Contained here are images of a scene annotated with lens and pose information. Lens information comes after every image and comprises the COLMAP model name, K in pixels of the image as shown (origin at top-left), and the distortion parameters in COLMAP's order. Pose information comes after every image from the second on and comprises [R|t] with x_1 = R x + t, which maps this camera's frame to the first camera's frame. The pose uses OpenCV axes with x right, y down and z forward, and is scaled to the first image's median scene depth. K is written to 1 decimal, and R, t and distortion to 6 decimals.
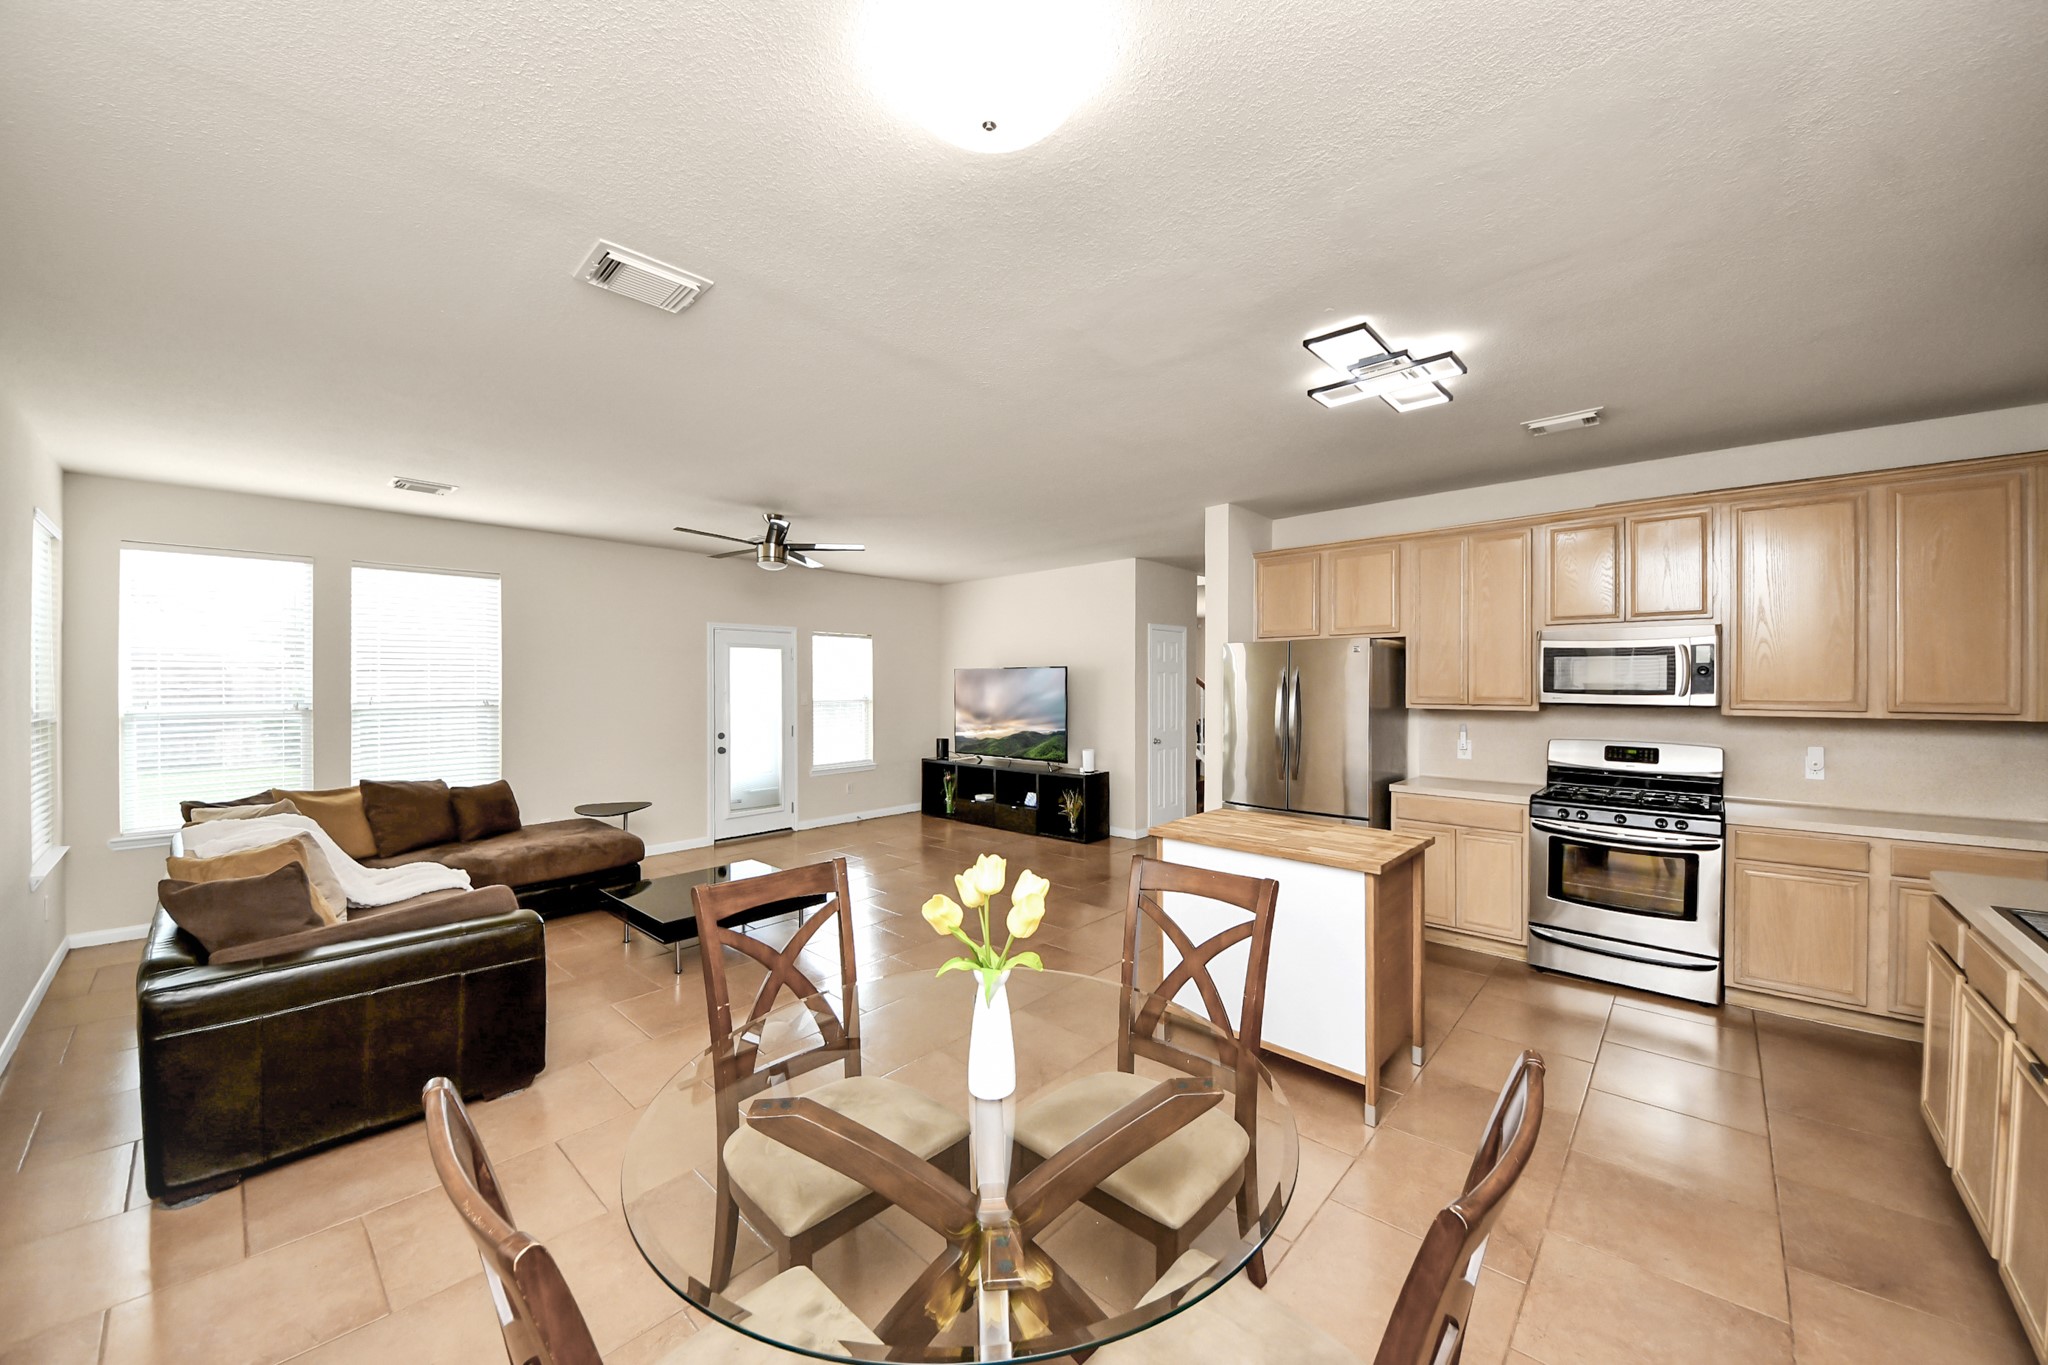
lens RADIAL K [[743.3, 0, 1045.7], [0, 743.3, 689.3], [0, 0, 1]] dist [0.001498, -0.004995]
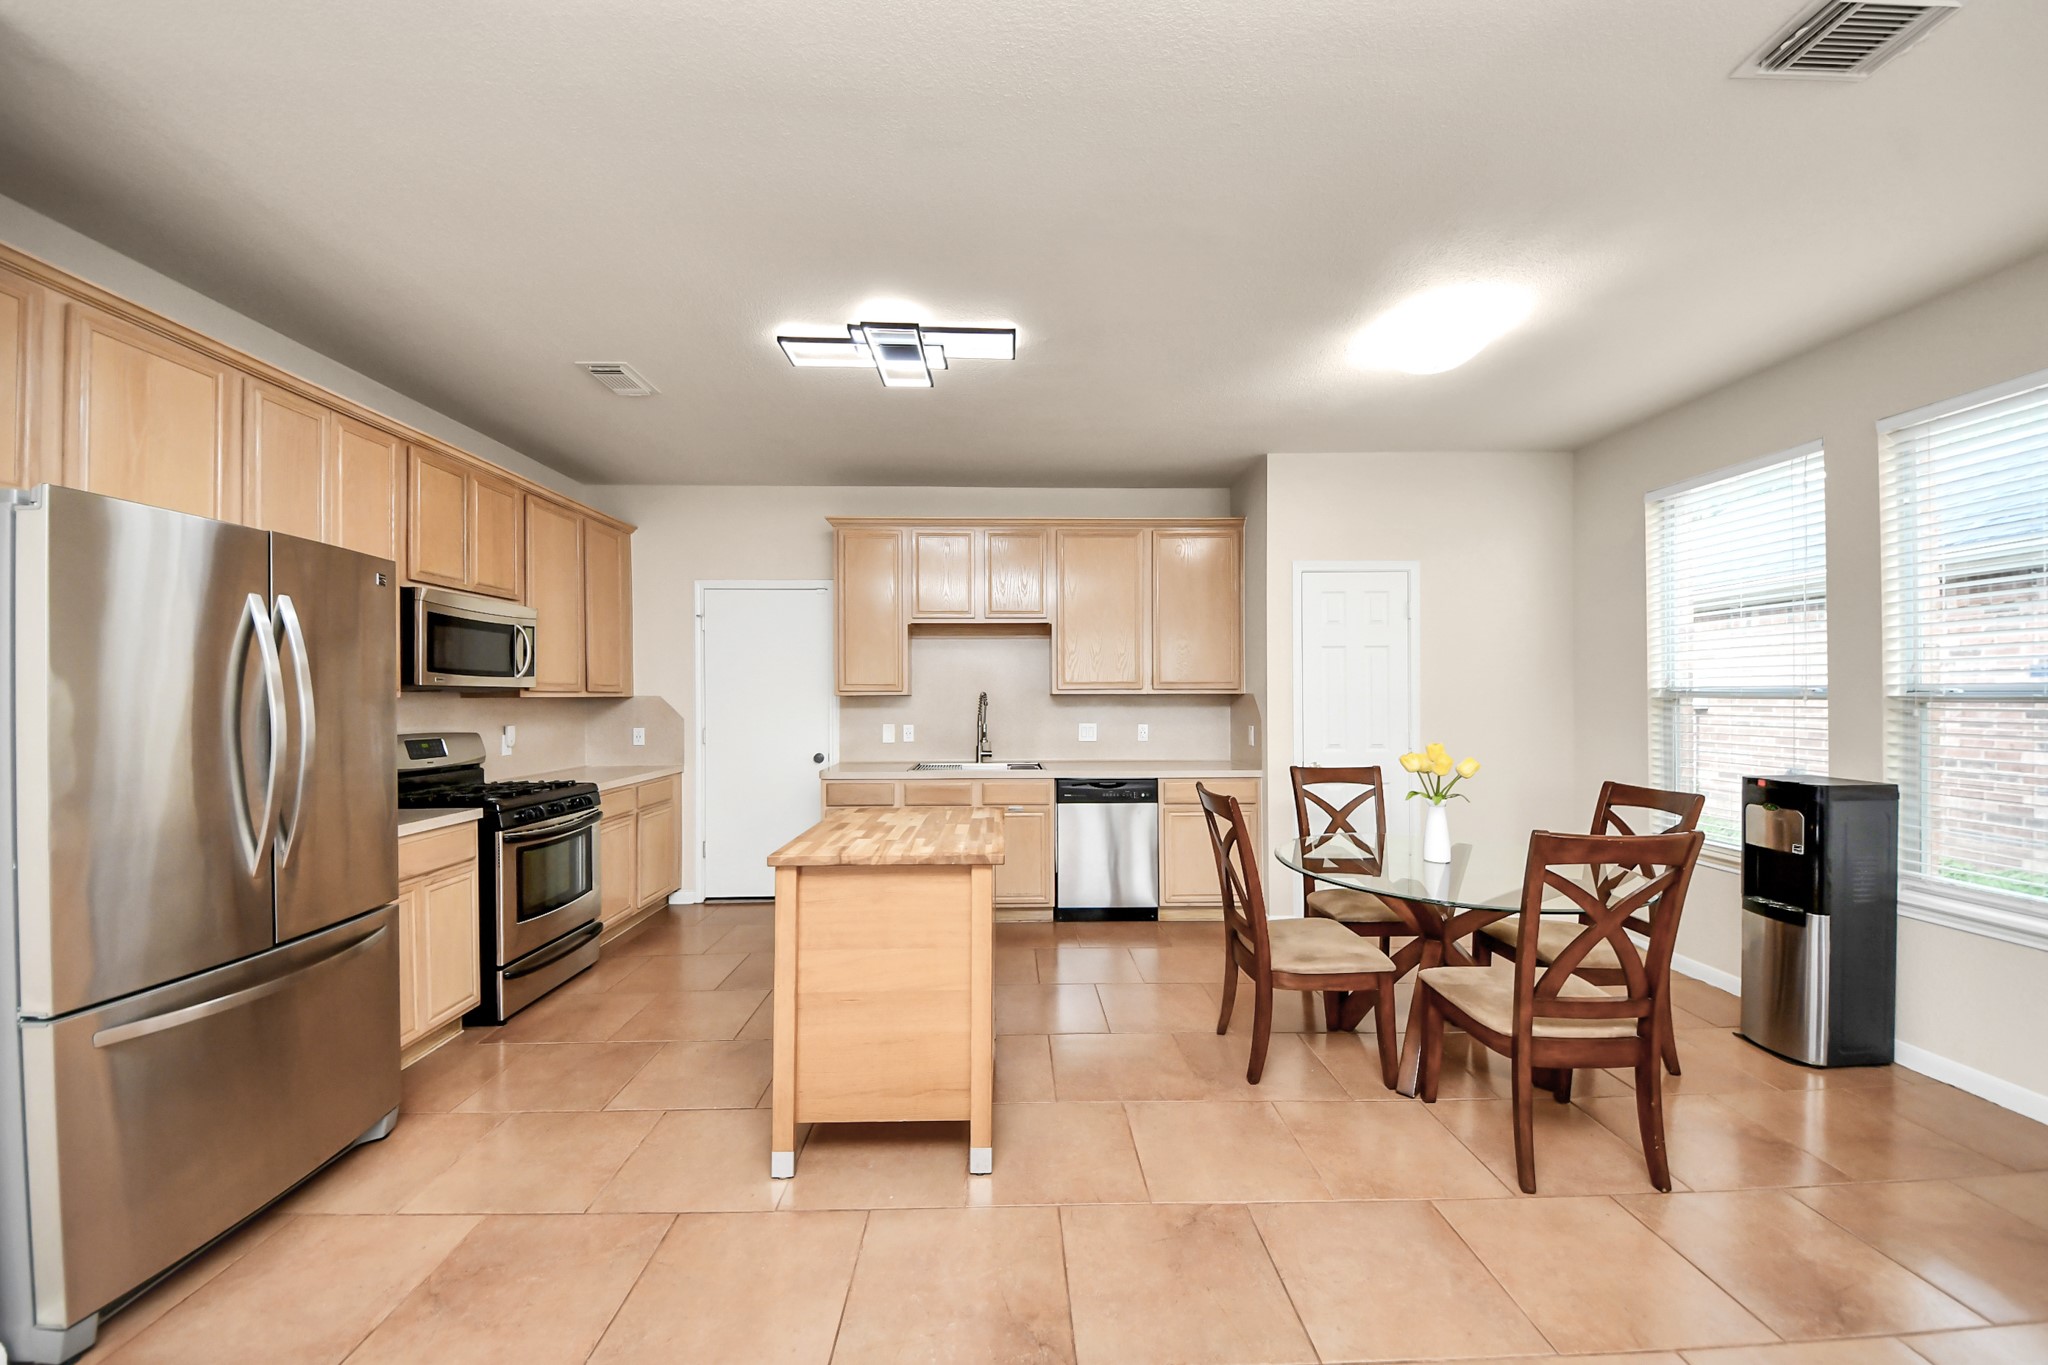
lens RADIAL K [[743.3, 0, 1033.1], [0, 743.3, 692.4], [0, 0, 1]] dist [0.001498, -0.004995]
pose [[-0.694635, 0.001565, 0.719361, -0.272612], [0.009876, 0.999924, 0.007362, 0.025793], [-0.719295, 0.012218, -0.694598, 1.091954]]
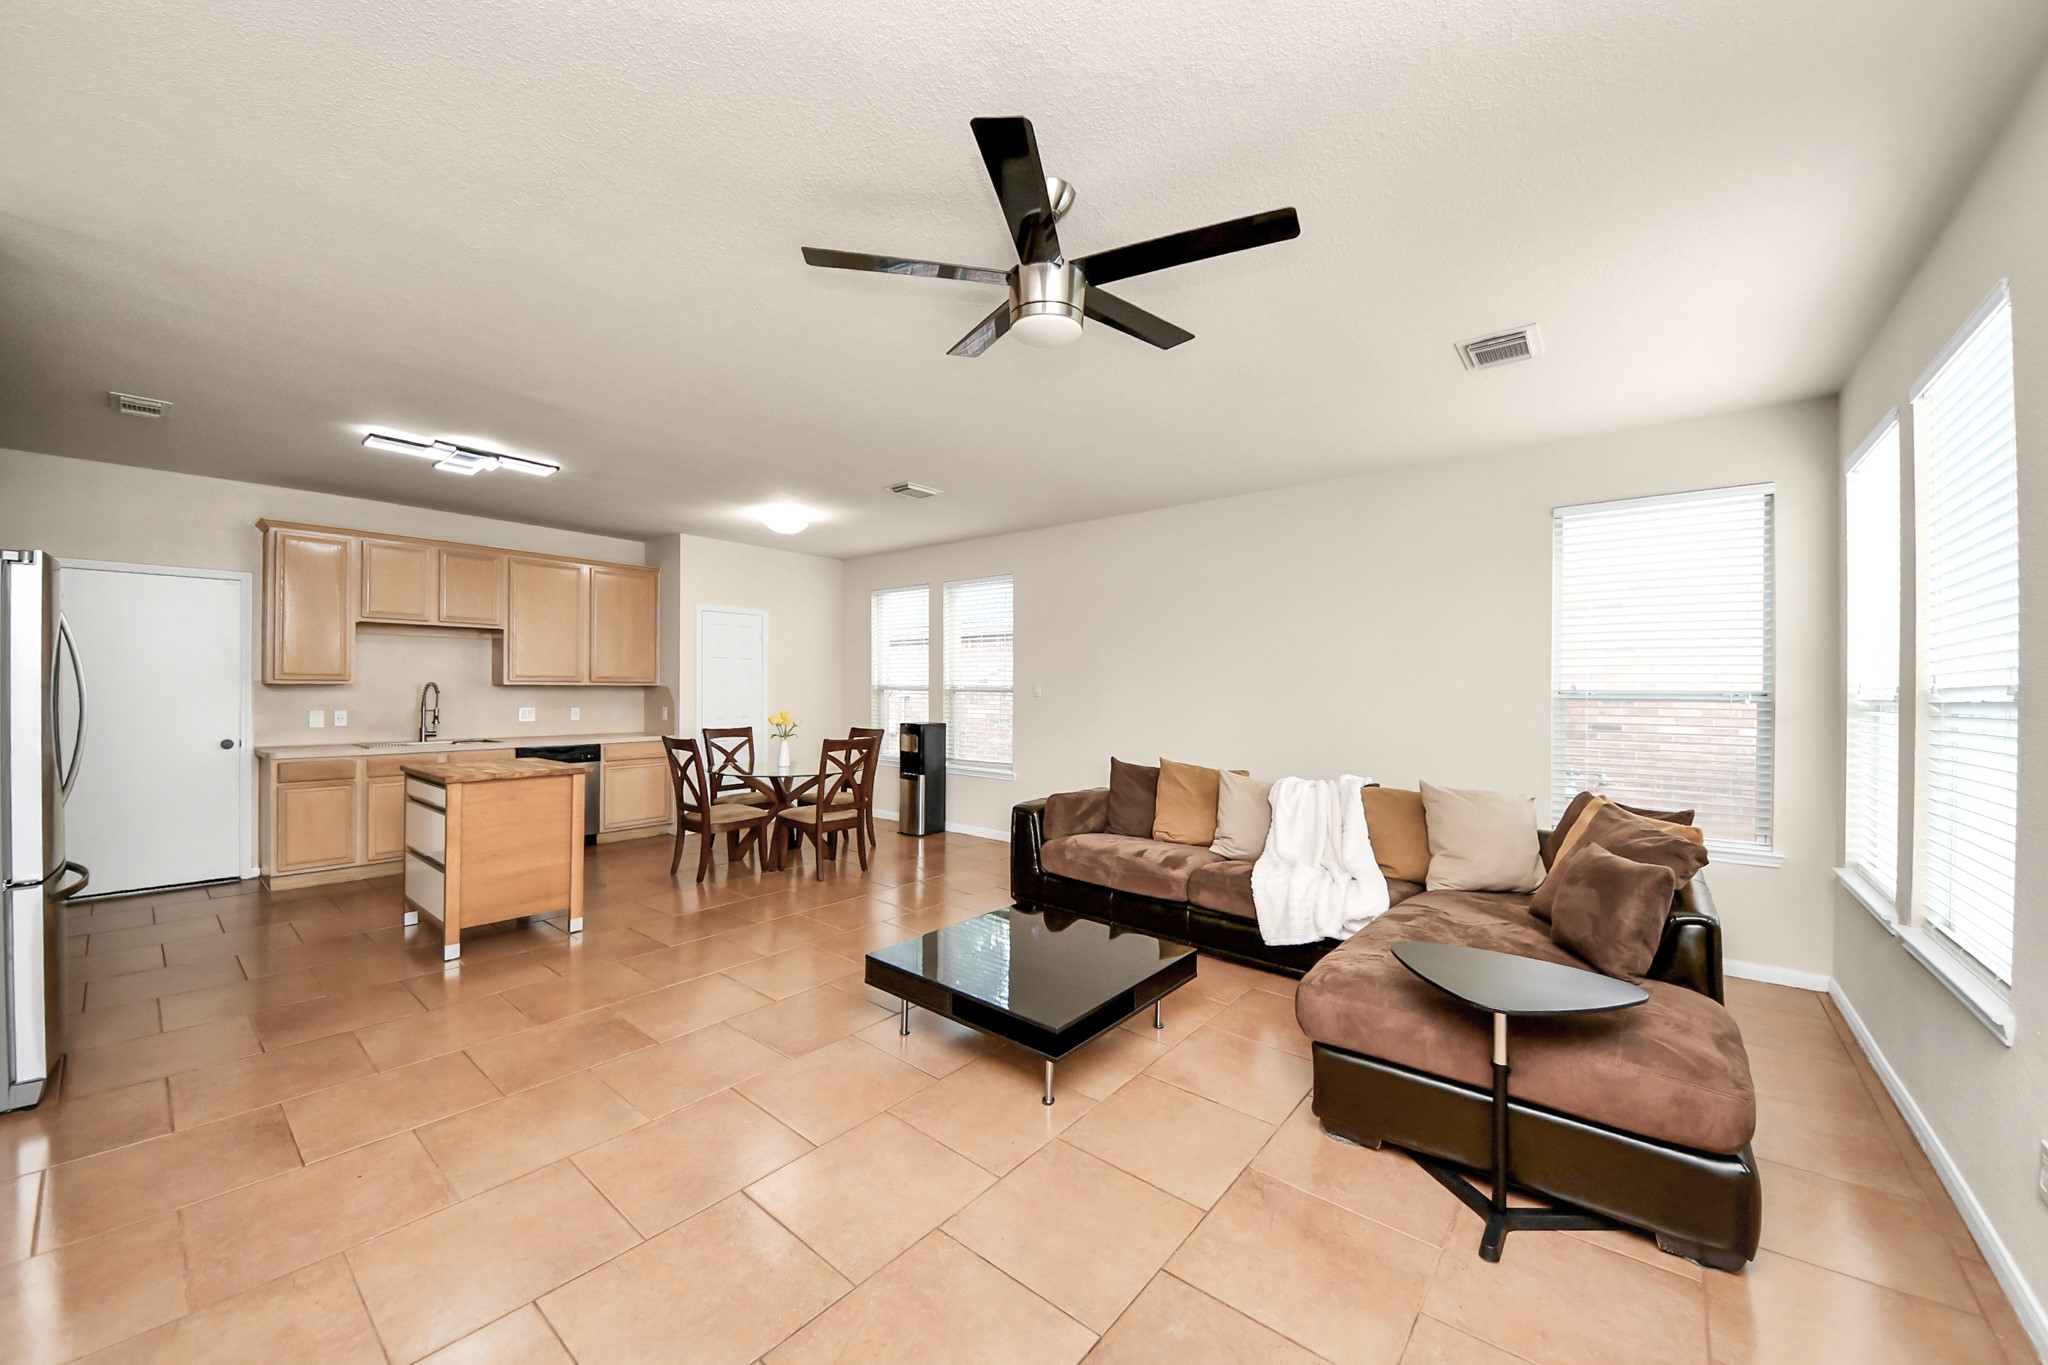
lens RADIAL K [[743.3, 0, 1020.1], [0, 743.3, 690.1], [0, 0, 1]] dist [0.001498, -0.004995]
pose [[-0.998979, -0.008810, -0.044313, -0.426675], [-0.009504, 0.999835, 0.015477, 0.015834], [0.044169, 0.015883, -0.998898, 1.796978]]
